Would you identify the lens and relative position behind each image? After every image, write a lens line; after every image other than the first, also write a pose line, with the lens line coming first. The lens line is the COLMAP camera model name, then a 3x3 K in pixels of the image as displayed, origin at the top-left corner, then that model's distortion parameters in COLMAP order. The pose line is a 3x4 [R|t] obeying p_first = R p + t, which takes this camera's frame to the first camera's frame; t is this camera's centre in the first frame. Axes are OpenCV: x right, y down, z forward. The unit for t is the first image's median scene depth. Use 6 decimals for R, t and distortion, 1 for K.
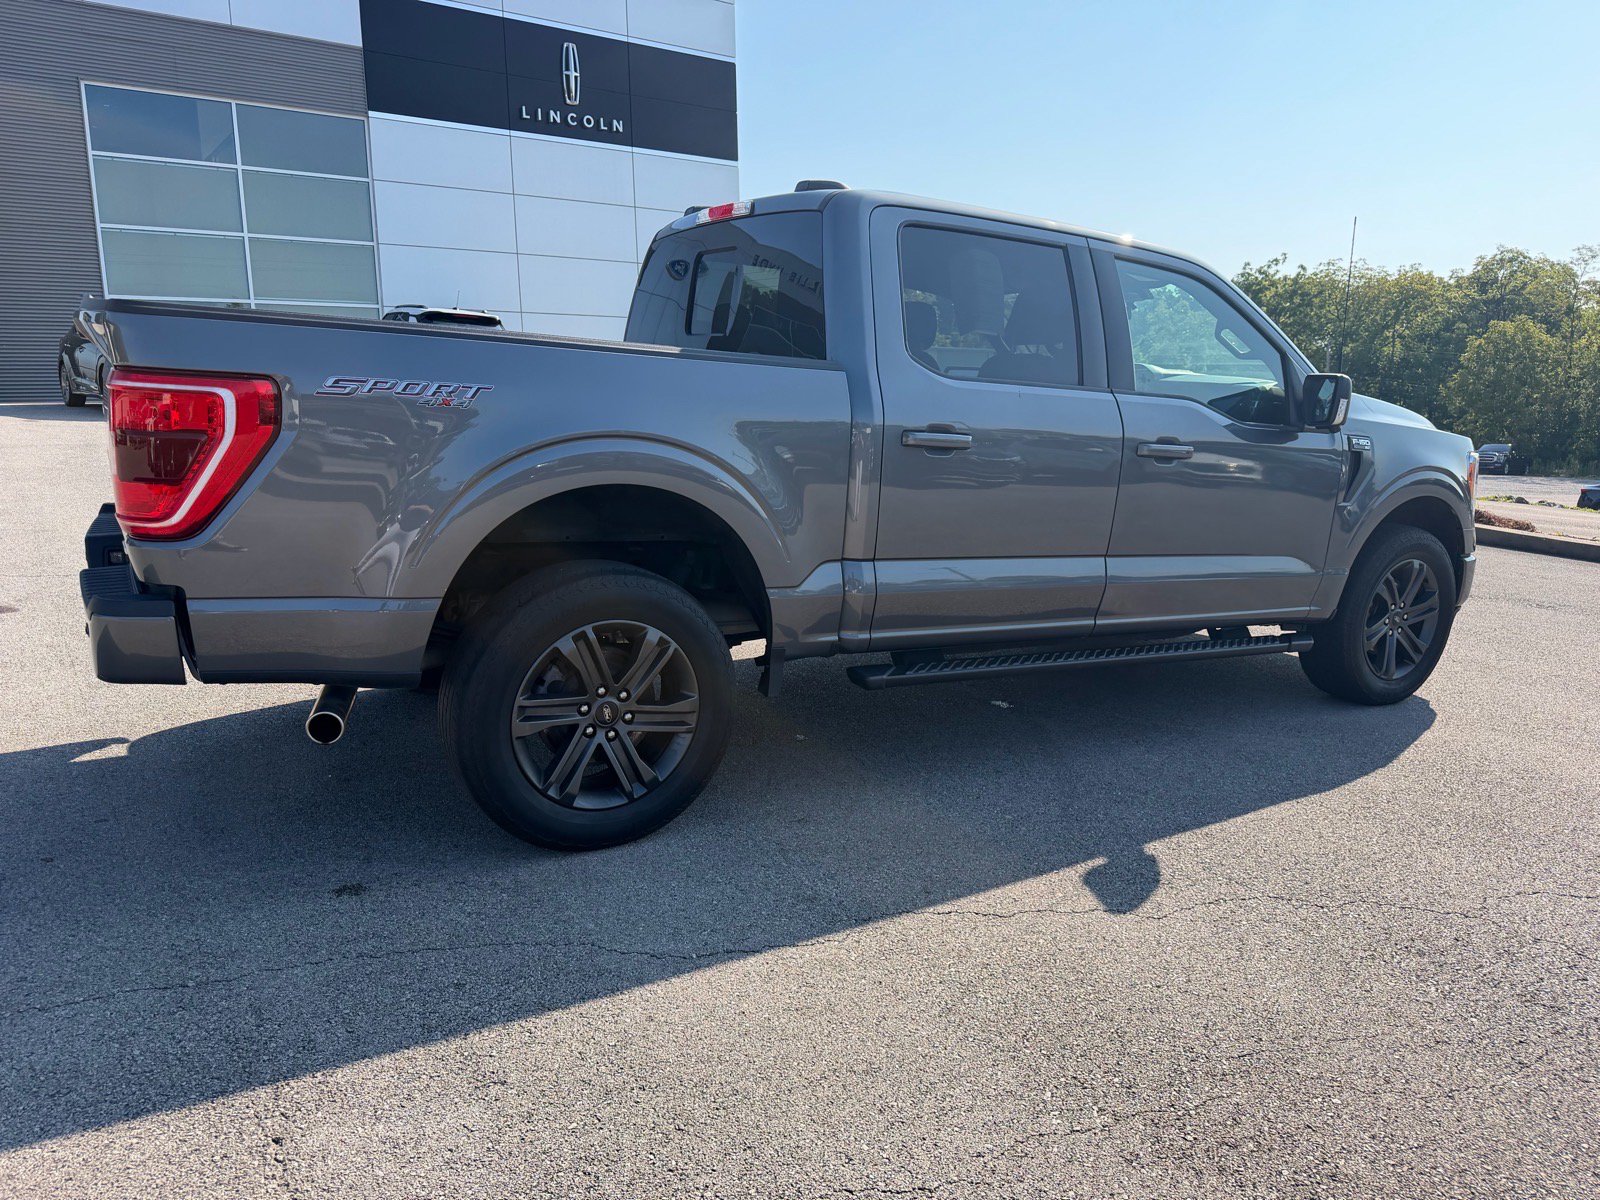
lens RADIAL K [[1153.0, 0, 811.4], [0, 1153.0, 595.9], [0, 0, 1]] dist [0.010758, -0.003720]
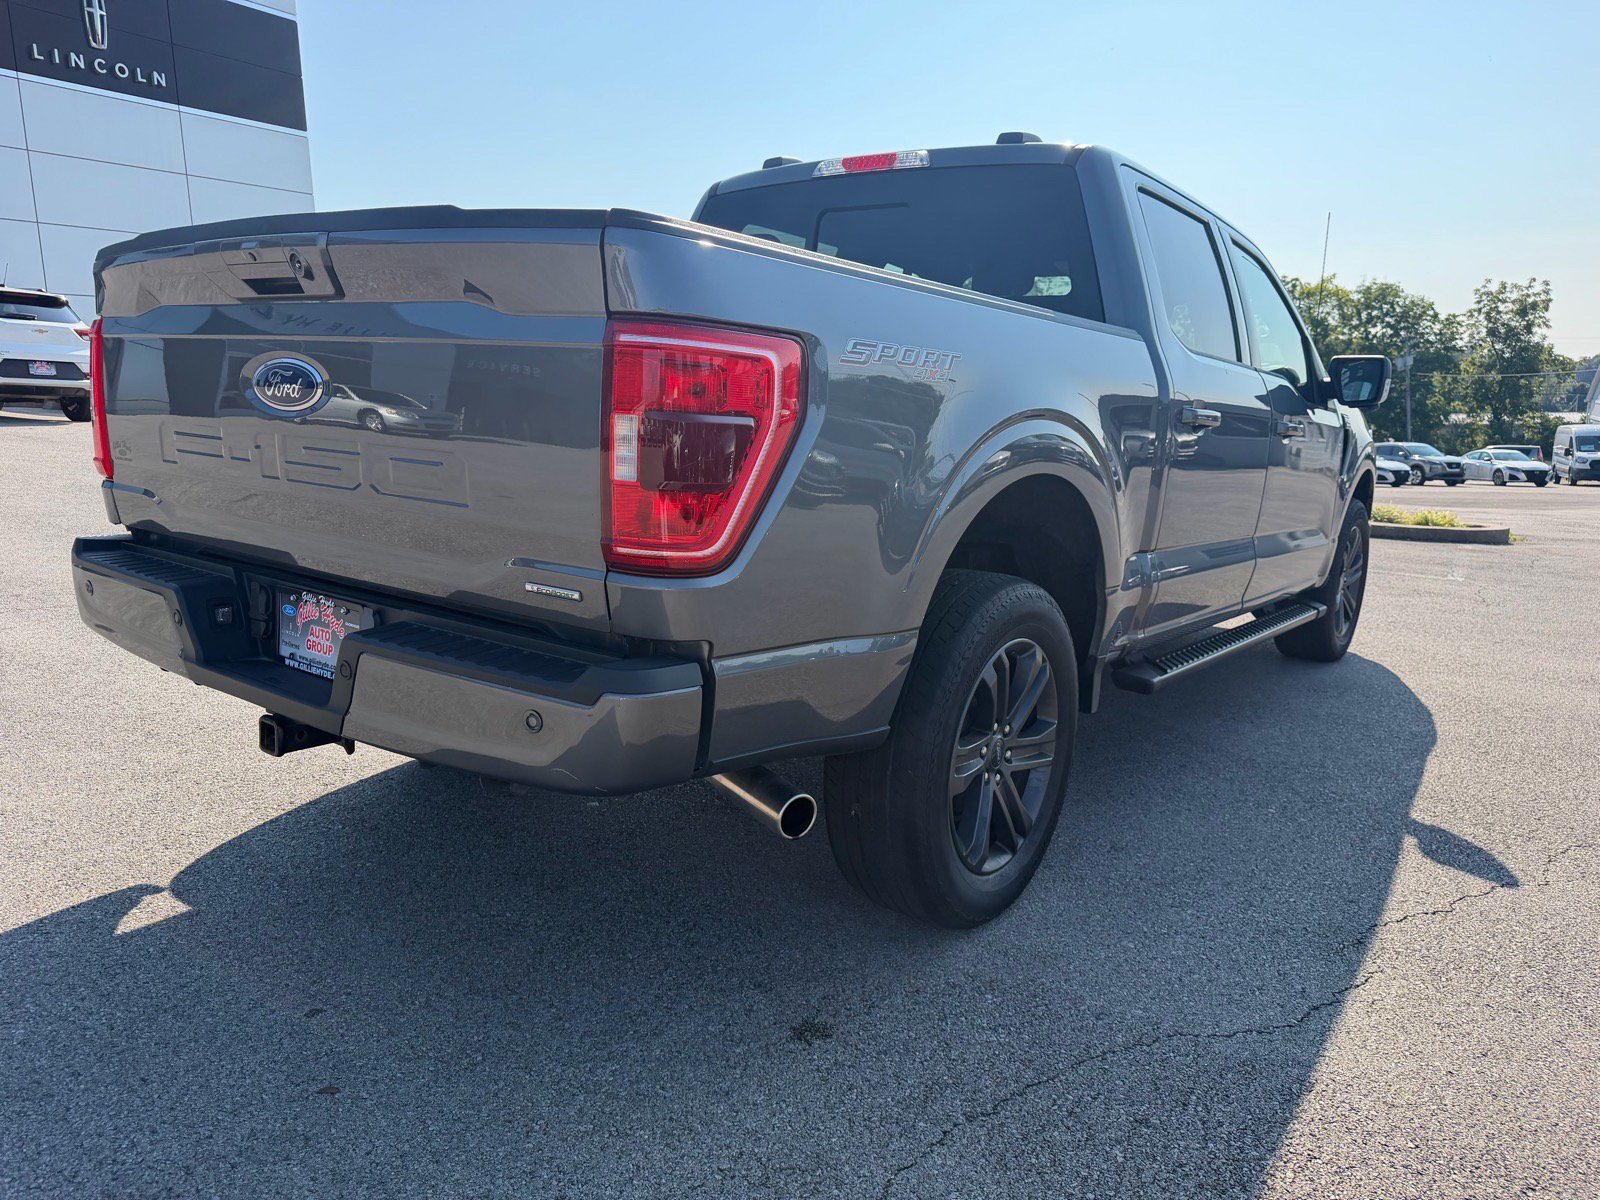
lens RADIAL K [[1132.0, 0, 800.0], [0, 1132.0, 600.0], [0, 0, 1]] dist [0.032166, -0.030470]
pose [[0.923463, -0.076265, 0.376032, -0.428684], [0.073282, 0.997063, 0.022251, -0.026158], [-0.376624, 0.007009, 0.926340, 0.209126]]
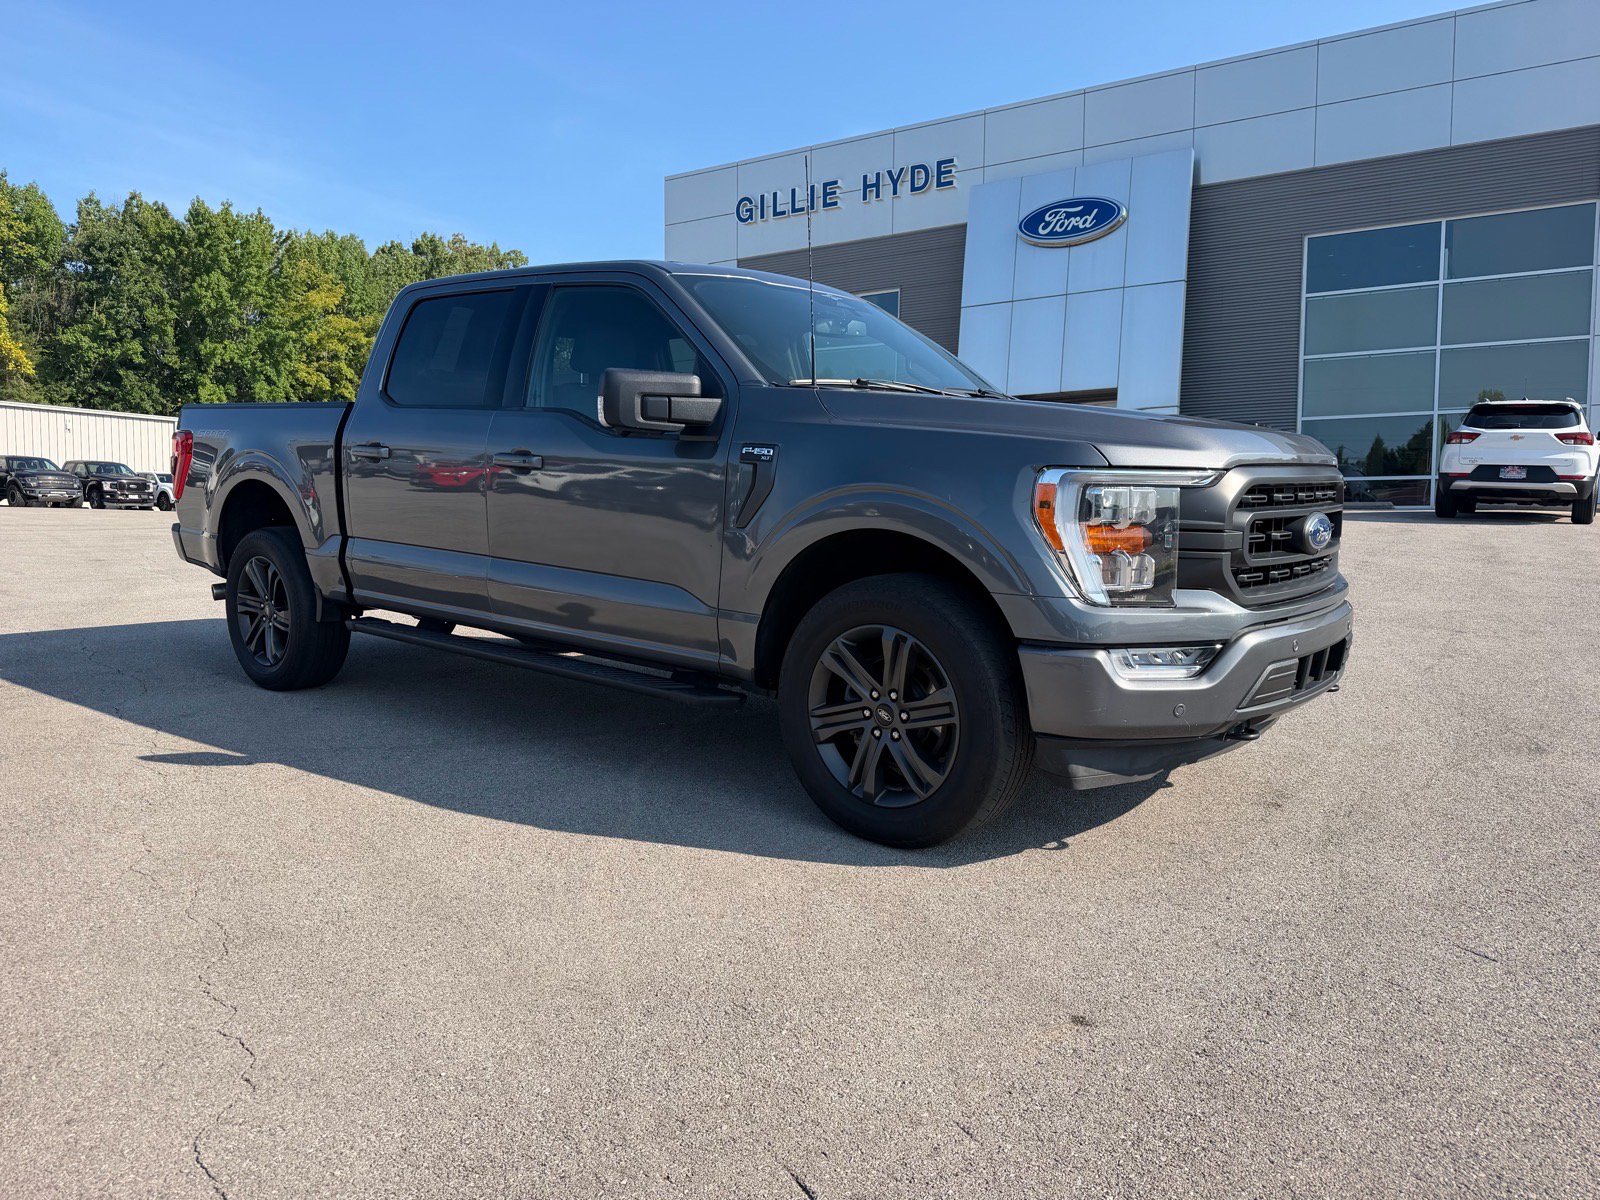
lens RADIAL K [[1132.0, 0, 800.0], [0, 1132.0, 600.0], [0, 0, 1]] dist [0.032166, -0.030470]
pose [[0.347948, 0.066597, -0.935146, 1.263327], [-0.167083, 0.985910, 0.008044, -0.049486], [0.922505, 0.153448, 0.354172, 0.833505]]
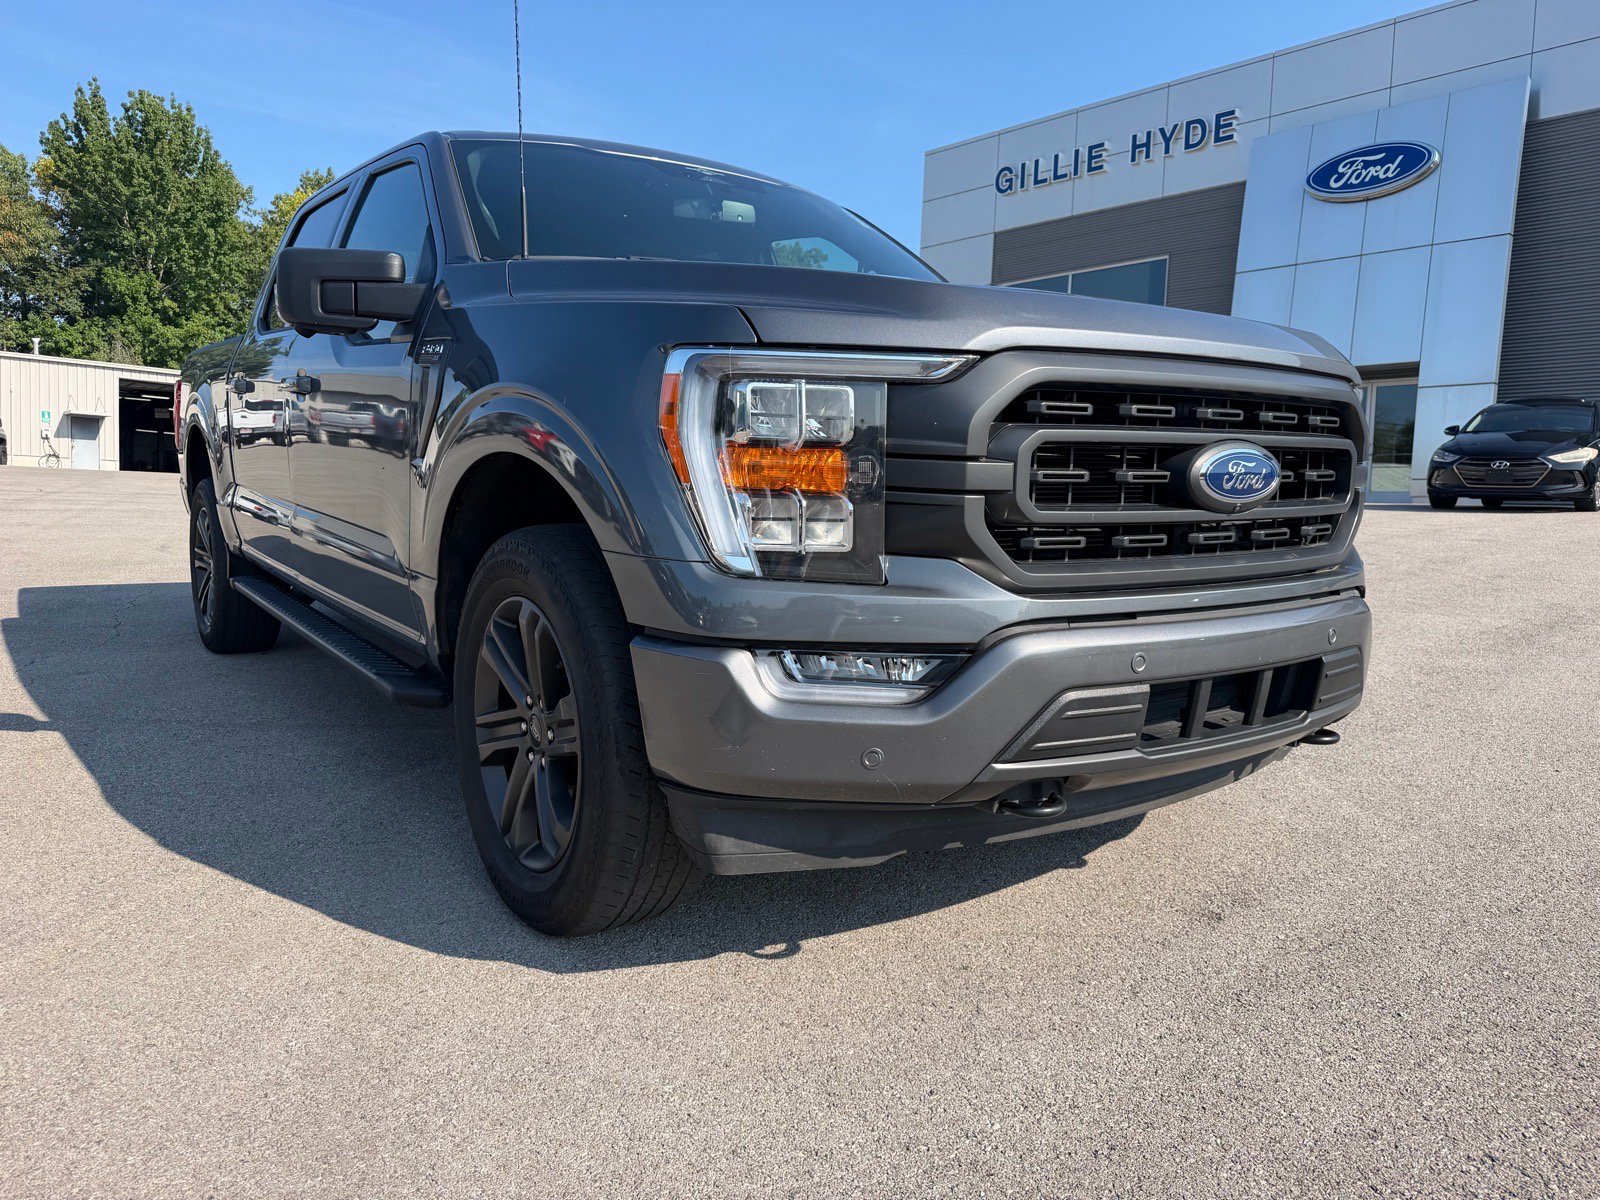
lens RADIAL K [[1133.8, 0, 818.3], [0, 1133.8, 586.3], [0, 0, 1]] dist [0.015524, -0.003419]
pose [[0.103154, 0.072151, -0.992045, 1.093956], [-0.202511, 0.977999, 0.050072, -0.094760], [0.973832, 0.195735, 0.115496, 1.233532]]
